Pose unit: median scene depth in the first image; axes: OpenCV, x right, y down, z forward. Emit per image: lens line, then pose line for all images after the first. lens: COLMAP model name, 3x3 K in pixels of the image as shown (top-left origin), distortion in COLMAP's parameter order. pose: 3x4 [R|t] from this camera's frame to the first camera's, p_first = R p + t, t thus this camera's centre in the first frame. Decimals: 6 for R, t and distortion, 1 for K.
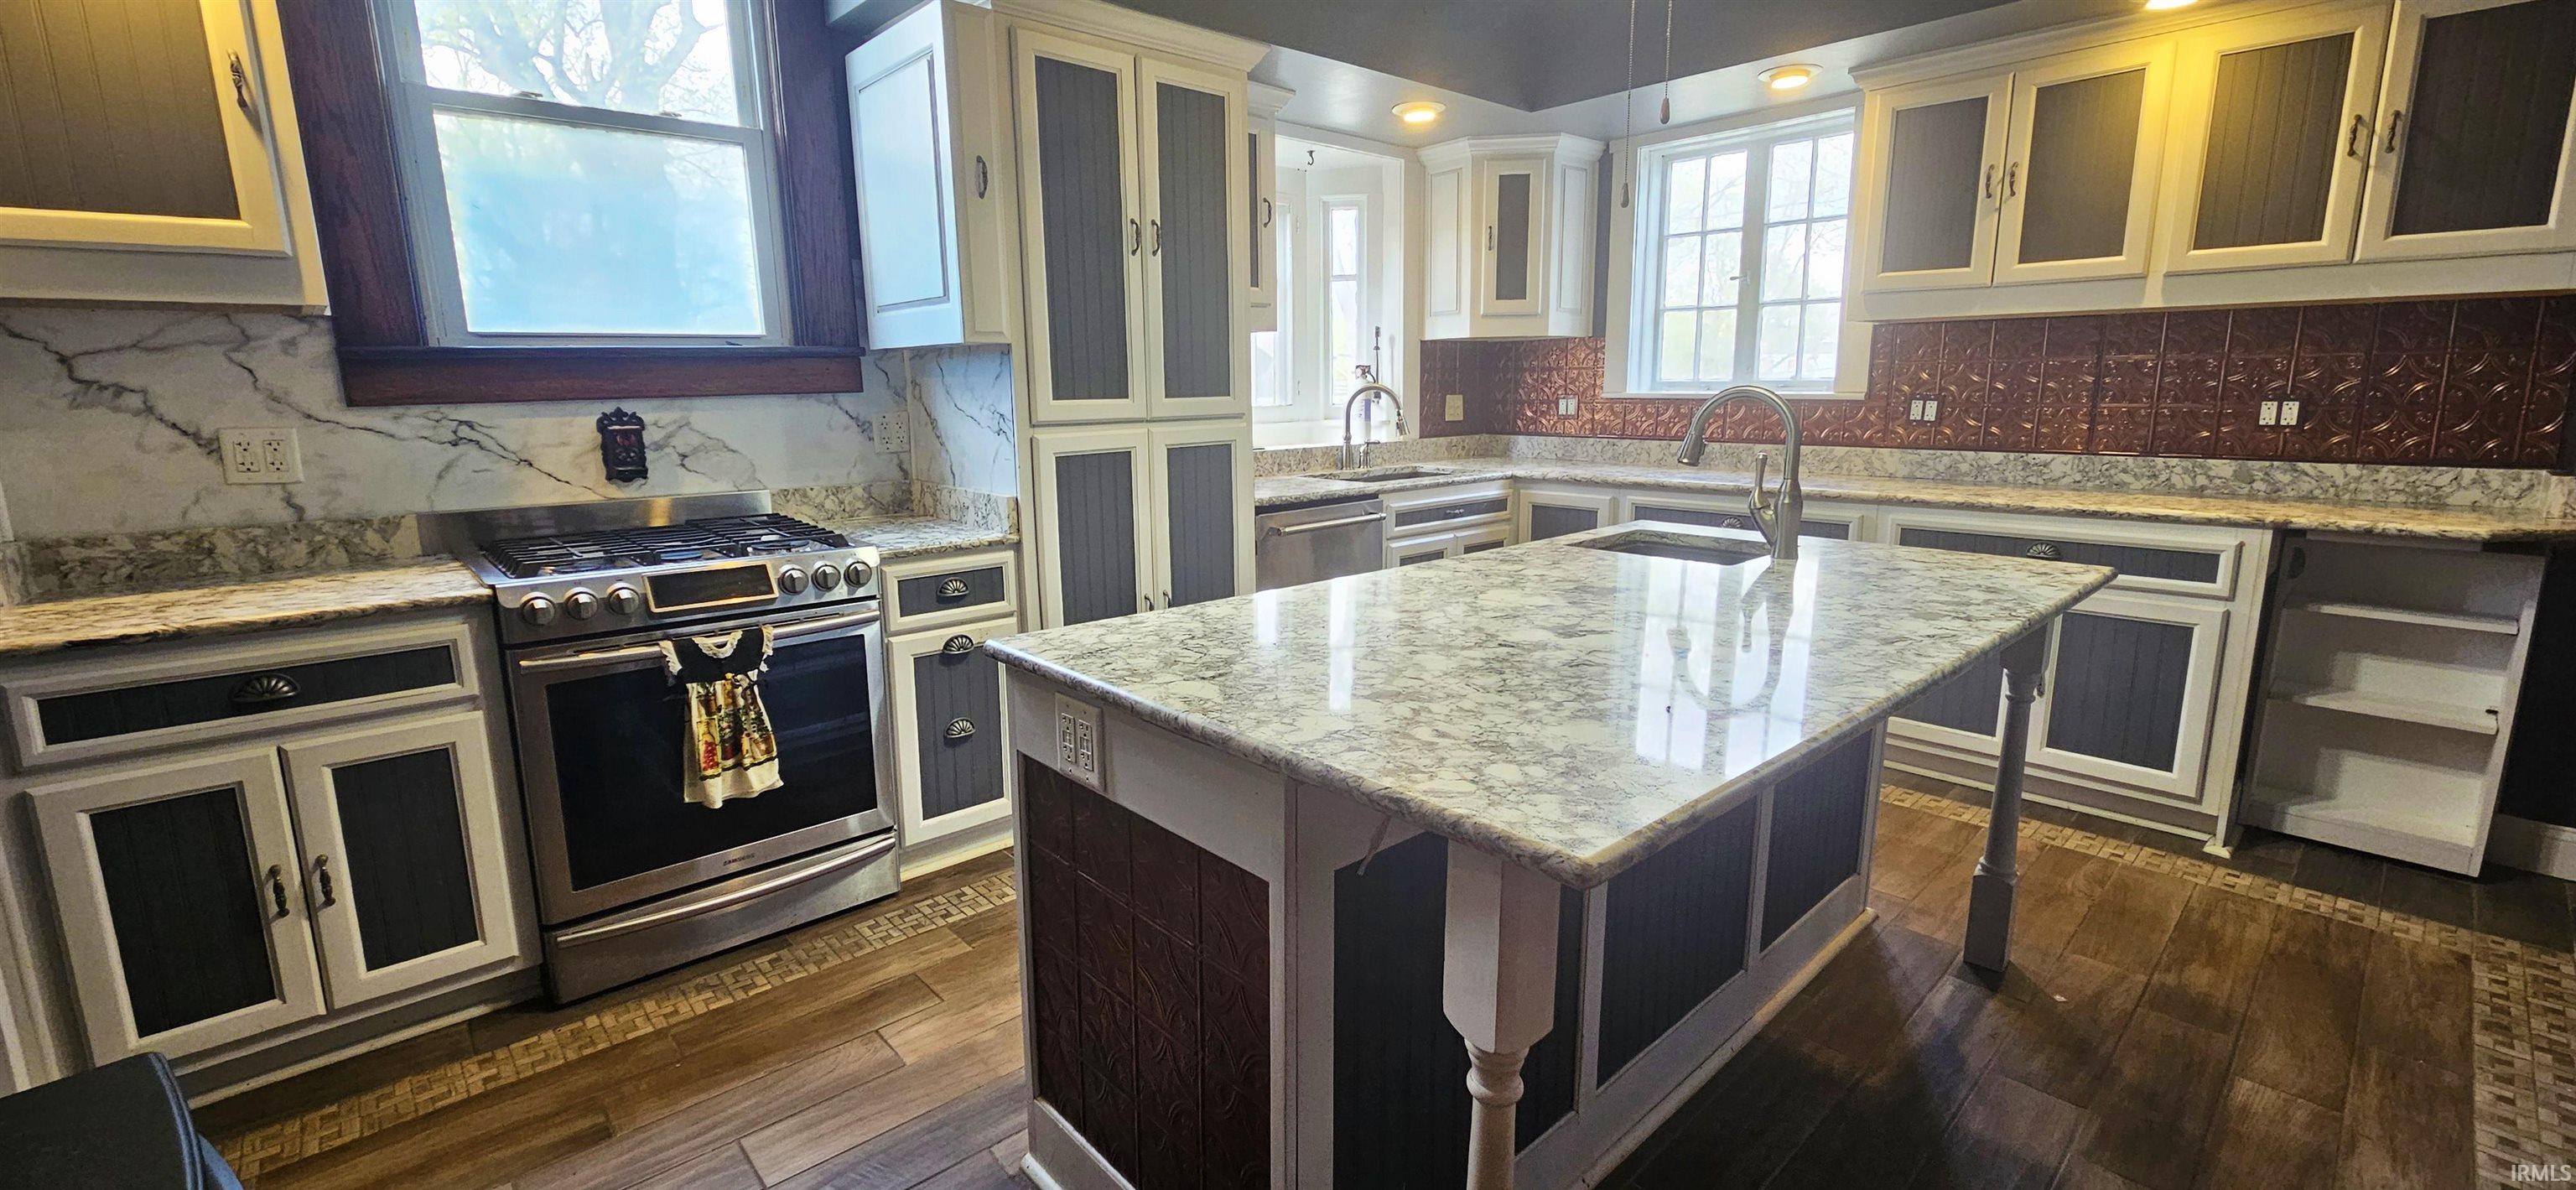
lens RADIAL K [[1053.9, 0, 1279.3], [0, 1053.9, 583.3], [0, 0, 1]] dist [0.000081, 0.000295]
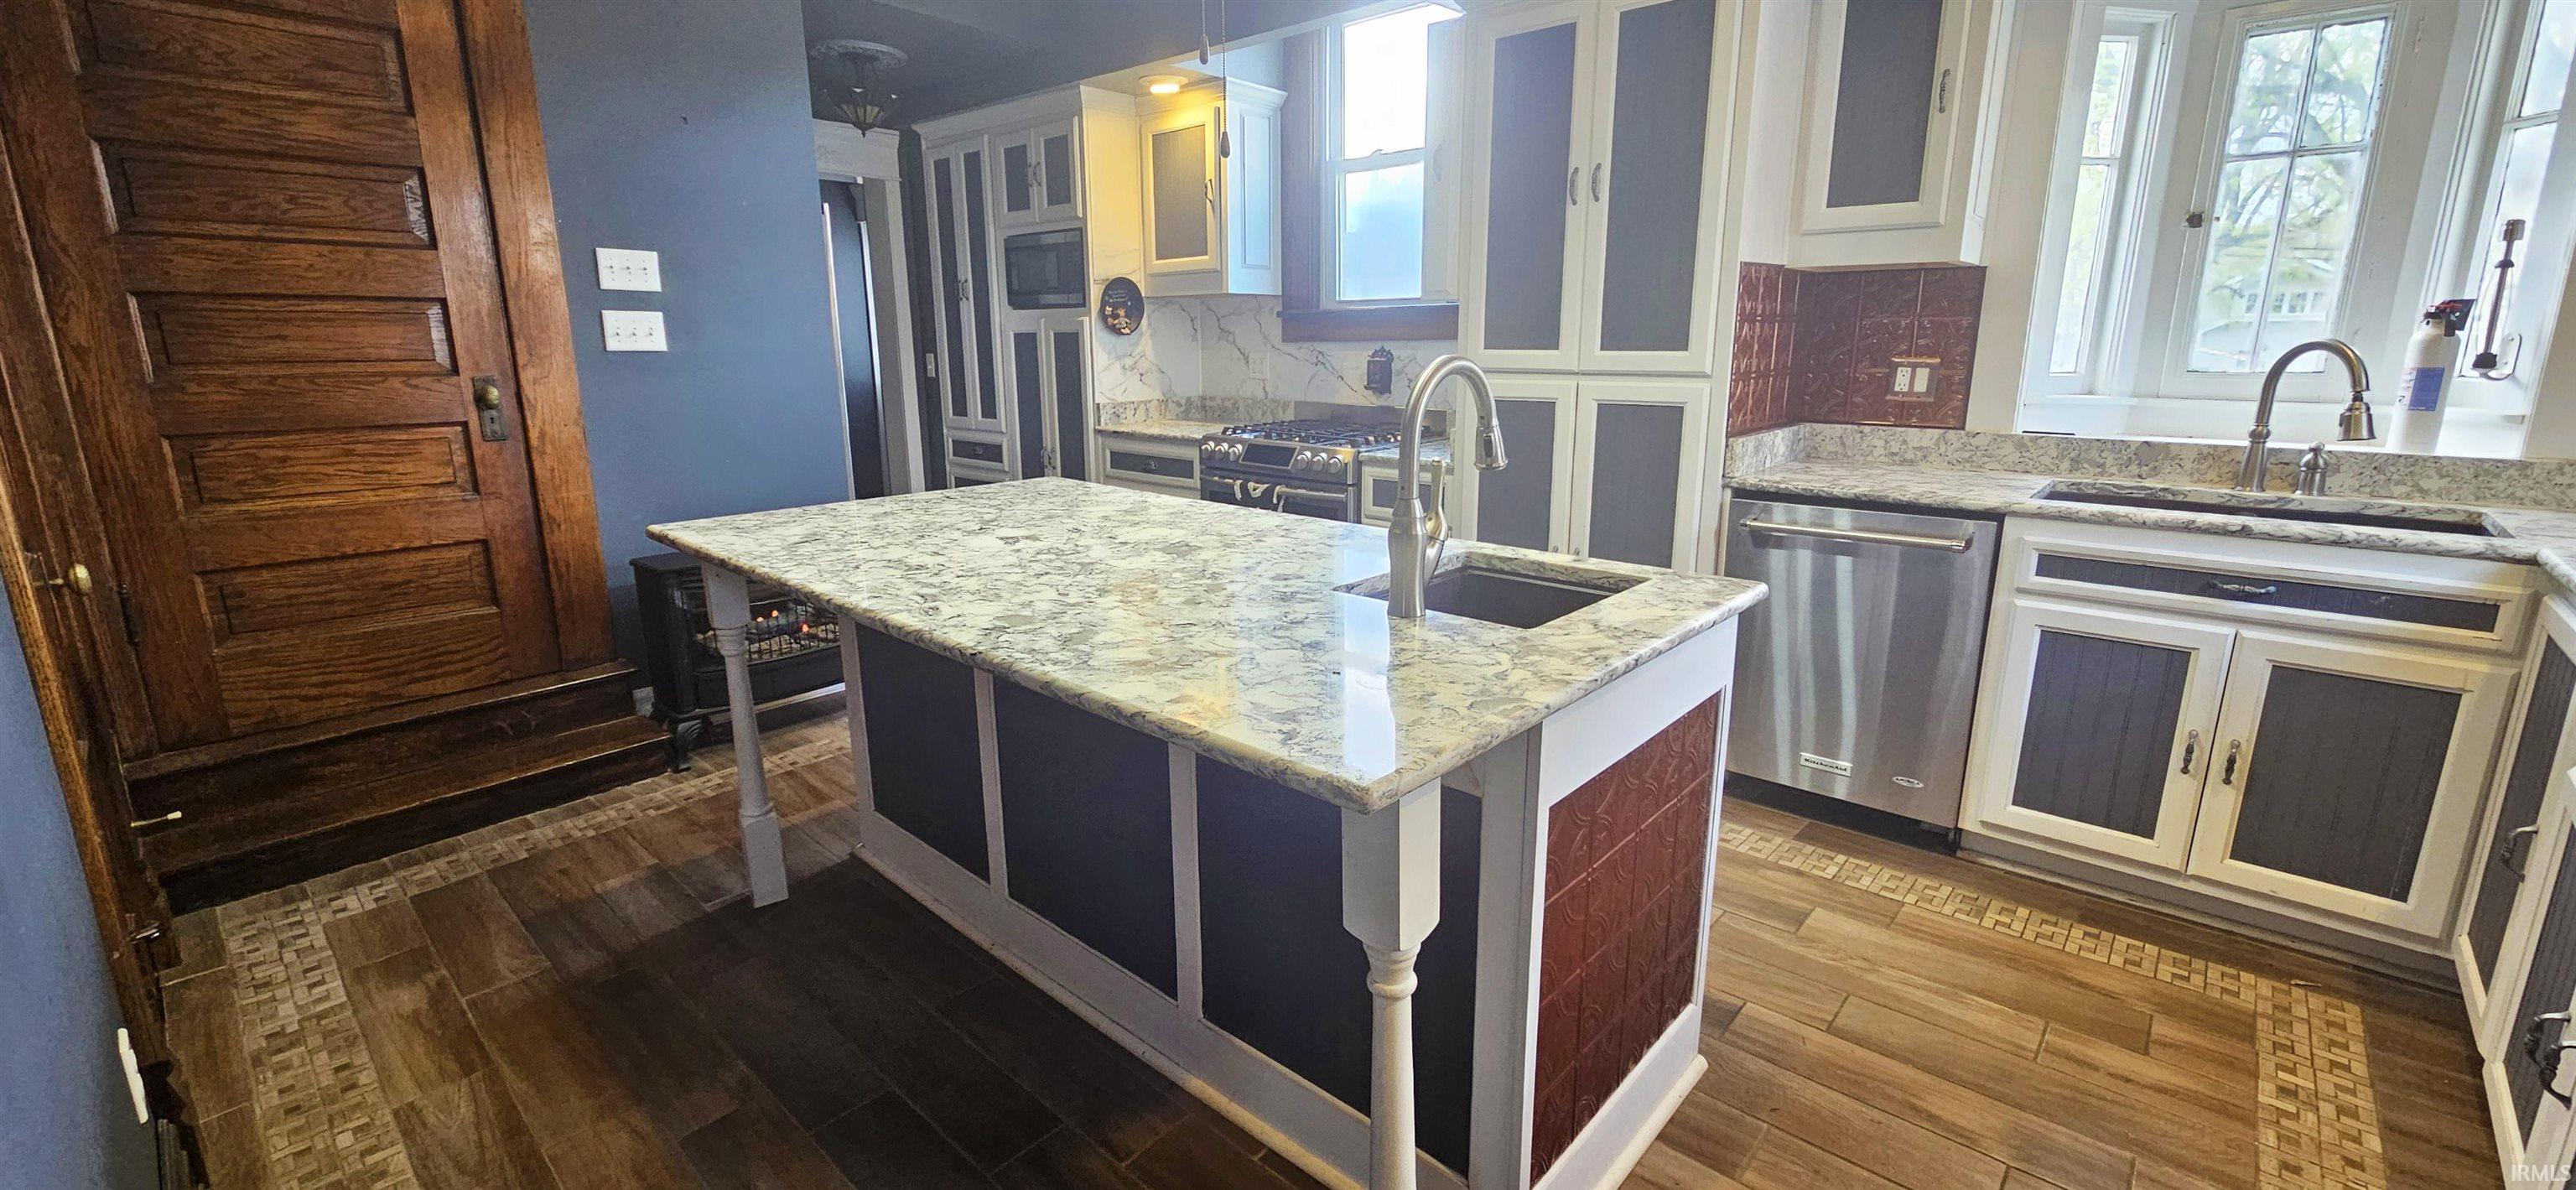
lens RADIAL K [[1053.9, 0, 1269.8], [0, 1053.9, 575.0], [0, 0, 1]] dist [0.000081, 0.000295]
pose [[0.082538, 0.236807, -0.968045, 0.959772], [-0.179868, 0.958947, 0.219245, -0.155468], [0.980222, 0.156024, 0.121743, 0.706199]]
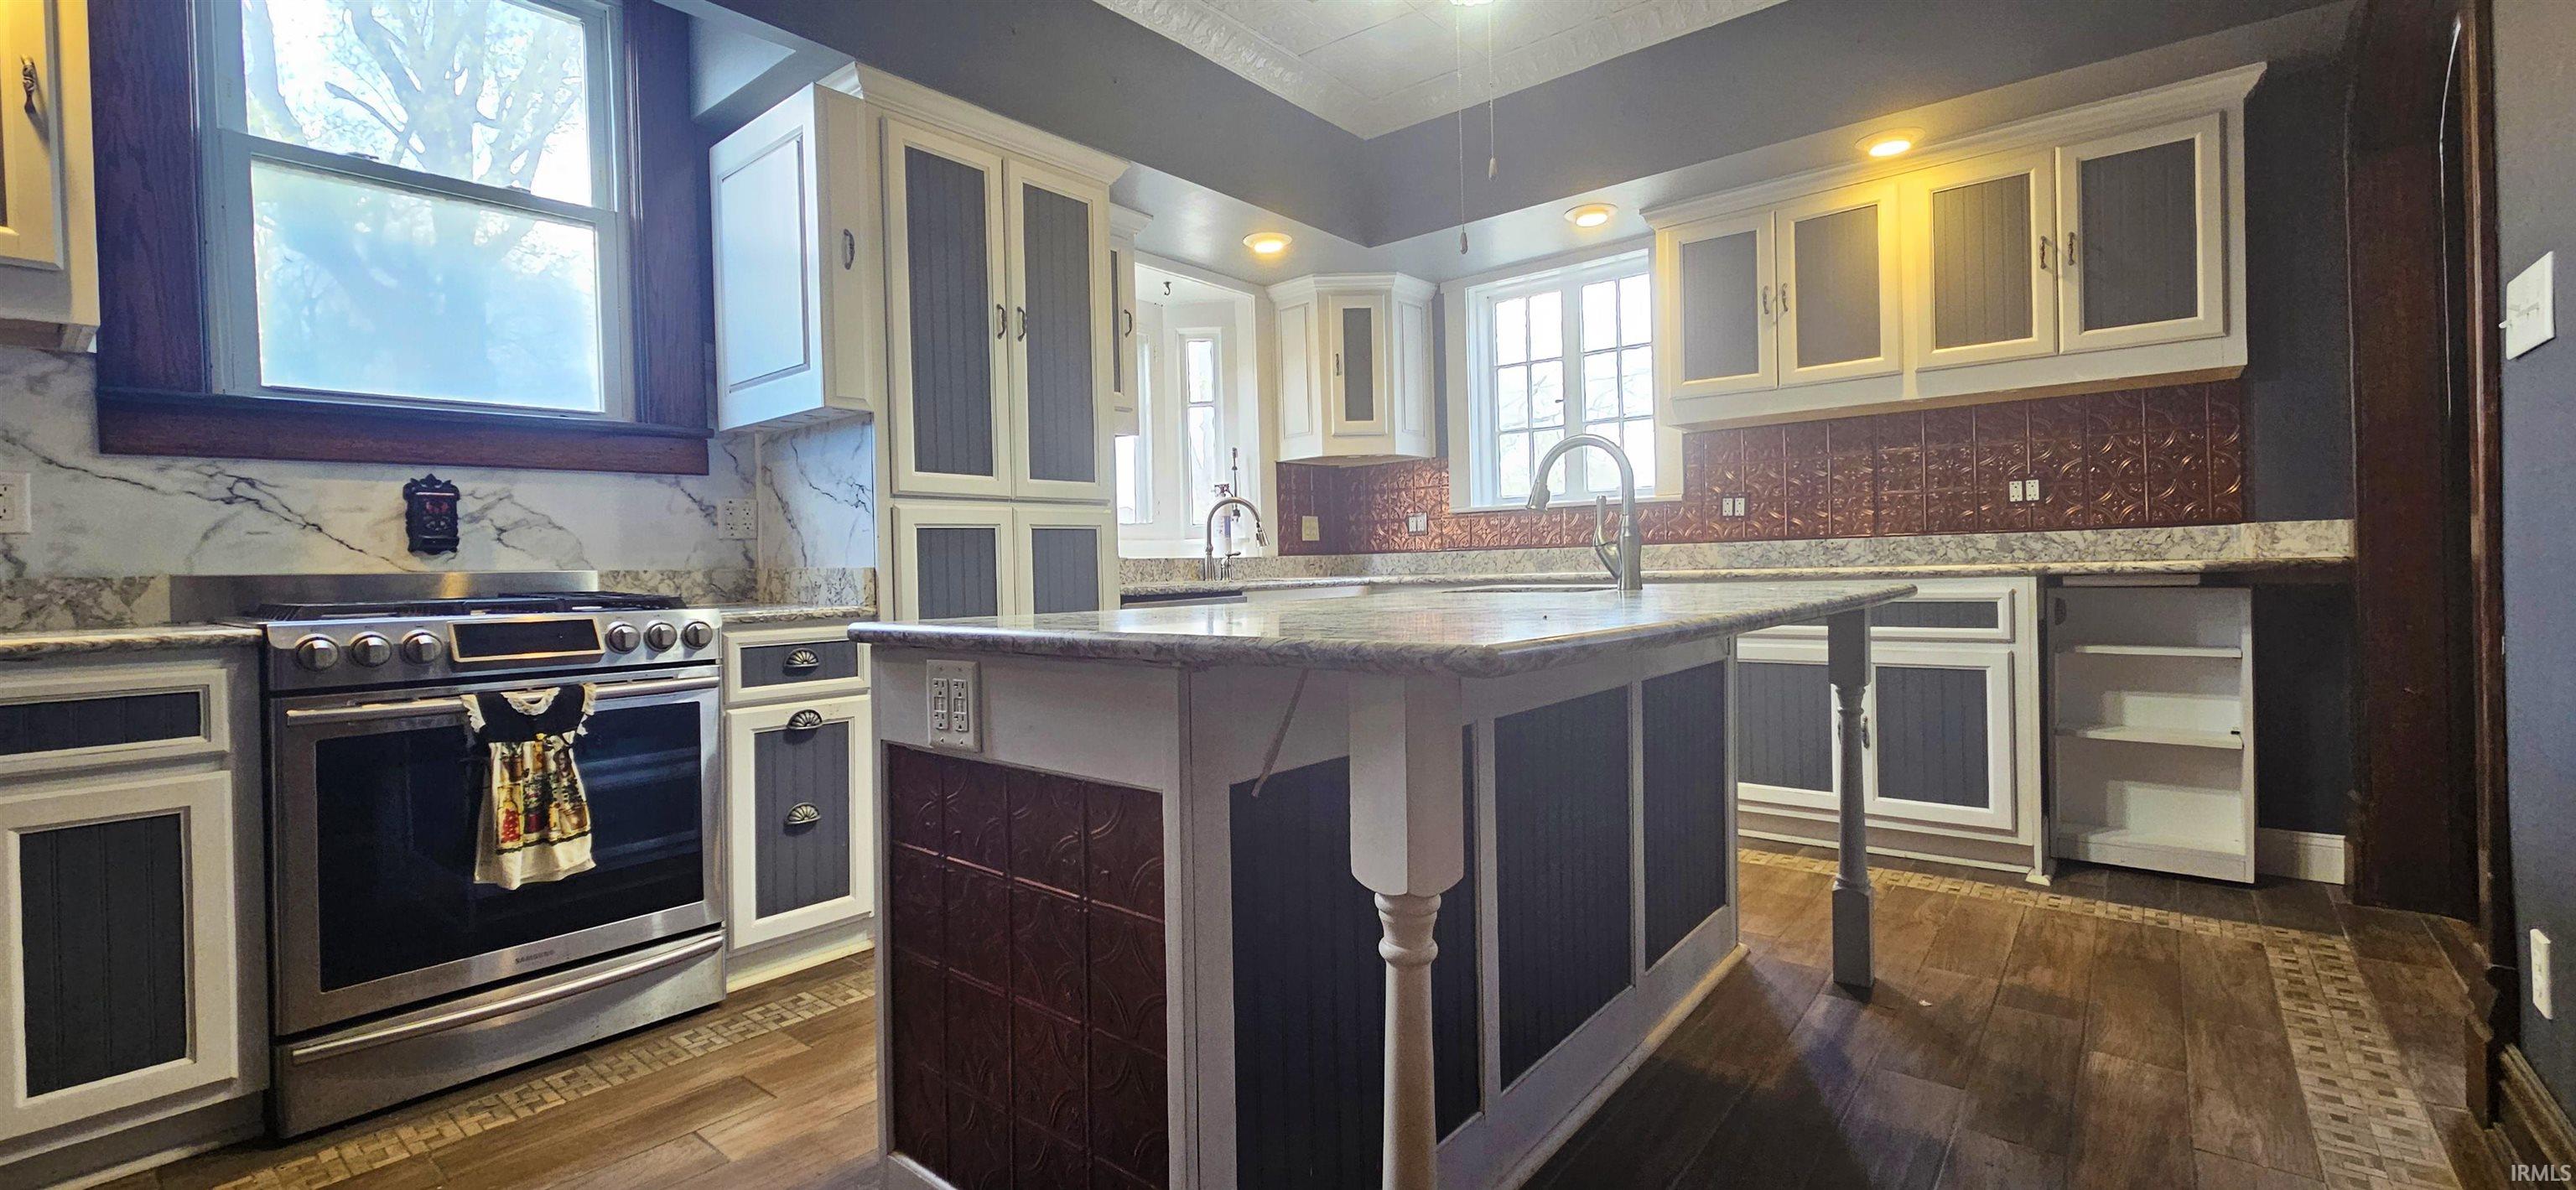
lens RADIAL K [[1053.9, 0, 1279.7], [0, 1053.9, 582.2], [0, 0, 1]] dist [0.000081, 0.000295]
pose [[0.990276, -0.014618, 0.138349, -0.014911], [0.038593, 0.984299, -0.172238, 0.117147], [-0.133659, 0.175903, 0.975291, 0.009006]]
